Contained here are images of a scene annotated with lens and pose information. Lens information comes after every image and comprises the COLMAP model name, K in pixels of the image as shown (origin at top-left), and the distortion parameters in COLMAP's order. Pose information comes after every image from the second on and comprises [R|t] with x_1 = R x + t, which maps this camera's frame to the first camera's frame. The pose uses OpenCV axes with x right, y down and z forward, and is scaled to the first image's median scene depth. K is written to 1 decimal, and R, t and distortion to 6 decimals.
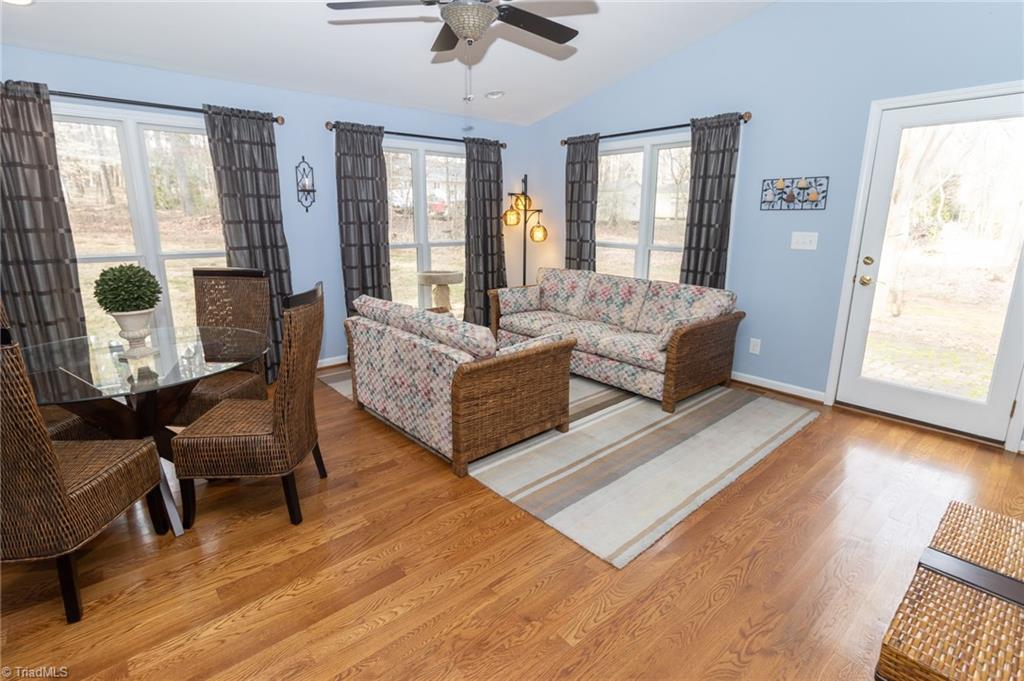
lens RADIAL K [[490.9, 0, 513.4], [0, 490.9, 328.1], [0, 0, 1]] dist [-0.001552, 0.000251]
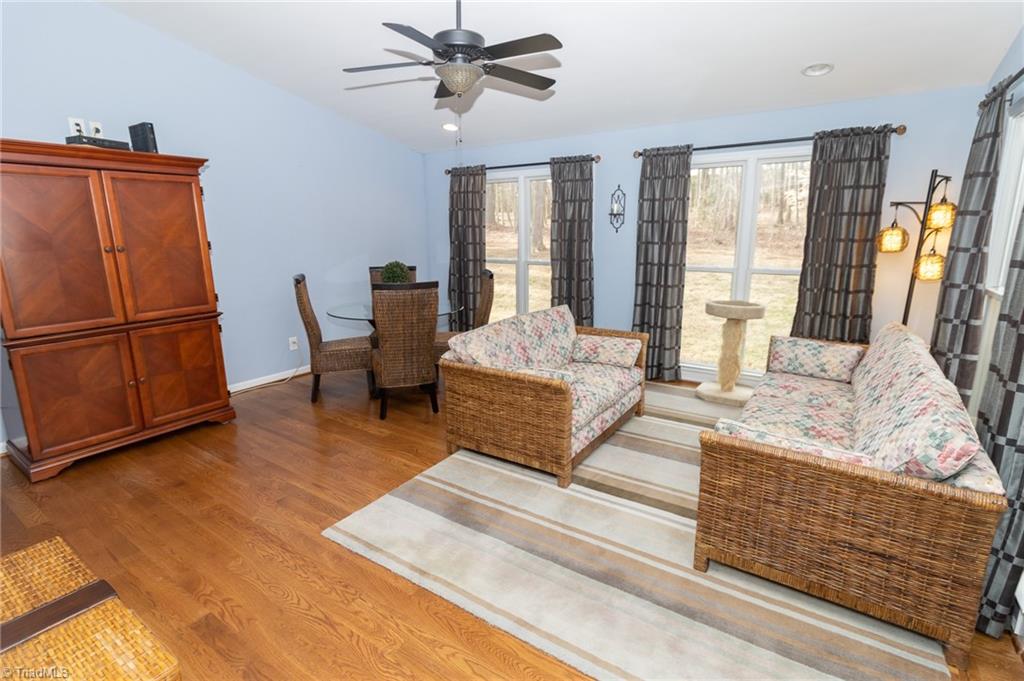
lens RADIAL K [[486.5, 0, 519.0], [0, 486.5, 330.8], [0, 0, 1]] dist [0.000044, 0.000313]
pose [[0.265458, 0.193787, -0.944446, 0.718662], [-0.213534, 0.967081, 0.138413, -0.135510], [0.940178, 0.164929, 0.298100, 0.532414]]
